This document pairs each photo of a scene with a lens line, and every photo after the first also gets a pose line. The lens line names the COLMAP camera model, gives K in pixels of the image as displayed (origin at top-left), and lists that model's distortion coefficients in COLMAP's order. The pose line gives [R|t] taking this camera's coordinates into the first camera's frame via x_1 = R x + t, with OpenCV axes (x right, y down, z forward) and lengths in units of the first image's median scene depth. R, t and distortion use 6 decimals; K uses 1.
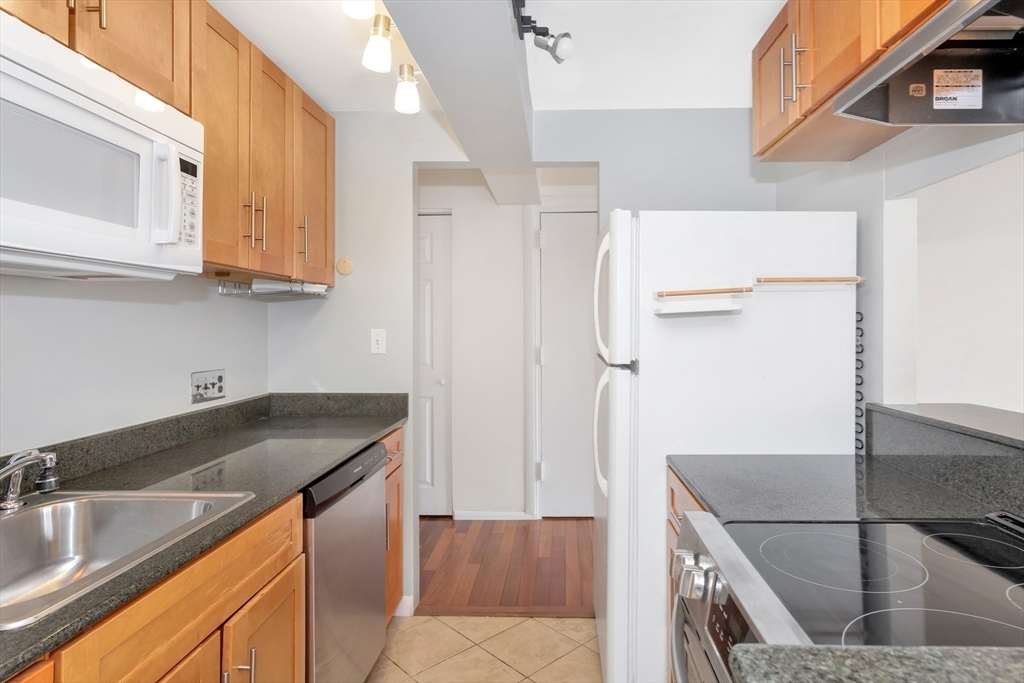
lens RADIAL K [[569.8, 0, 543.1], [0, 569.8, 322.9], [0, 0, 1]] dist [0.000410, -0.000688]
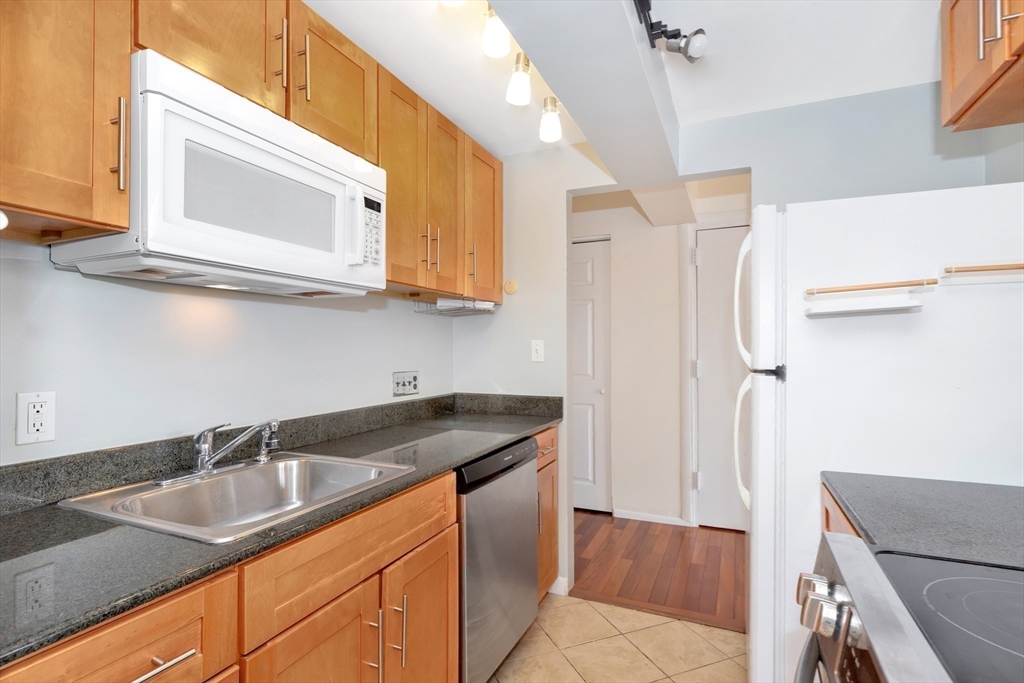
lens RADIAL K [[496.8, 0, 510.7], [0, 496.8, 346.1], [0, 0, 1]] dist [0.001698, -0.000613]
pose [[0.923180, -0.001524, -0.384365, 0.063893], [0.001847, 0.999998, 0.000471, 0.031631], [0.384363, -0.001145, 0.923181, 0.079184]]
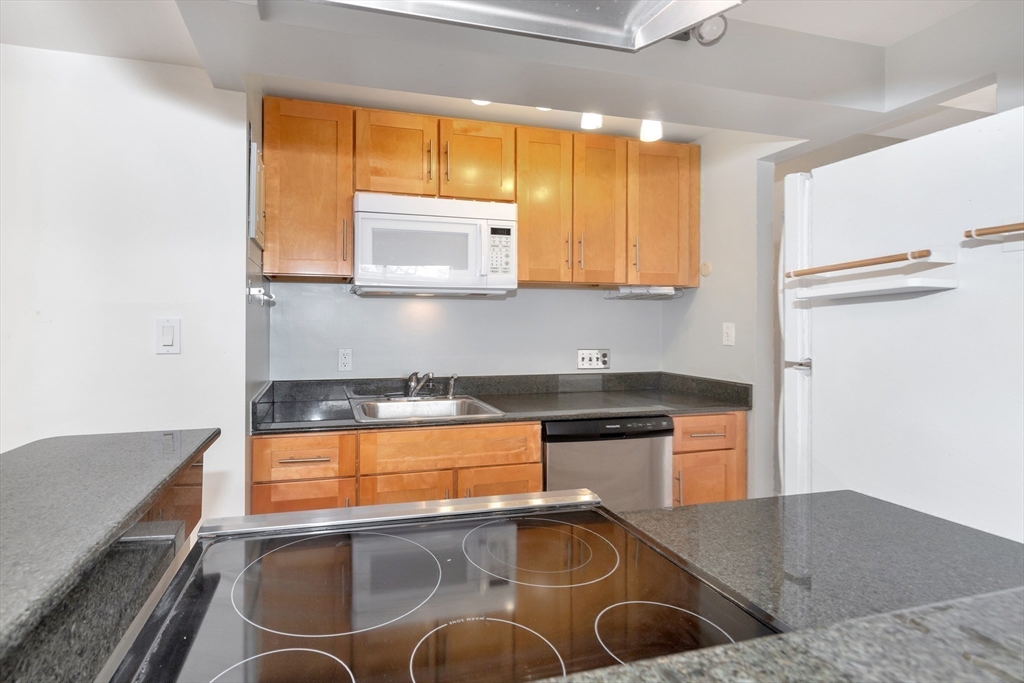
lens RADIAL K [[491.1, 0, 453.2], [0, 491.1, 320.2], [0, 0, 1]] dist [-0.000721, -0.000107]
pose [[0.273945, -0.004526, -0.961735, 0.672179], [-0.000678, 0.999988, -0.004899, 0.015431], [0.961745, 0.001994, 0.273939, 0.328848]]
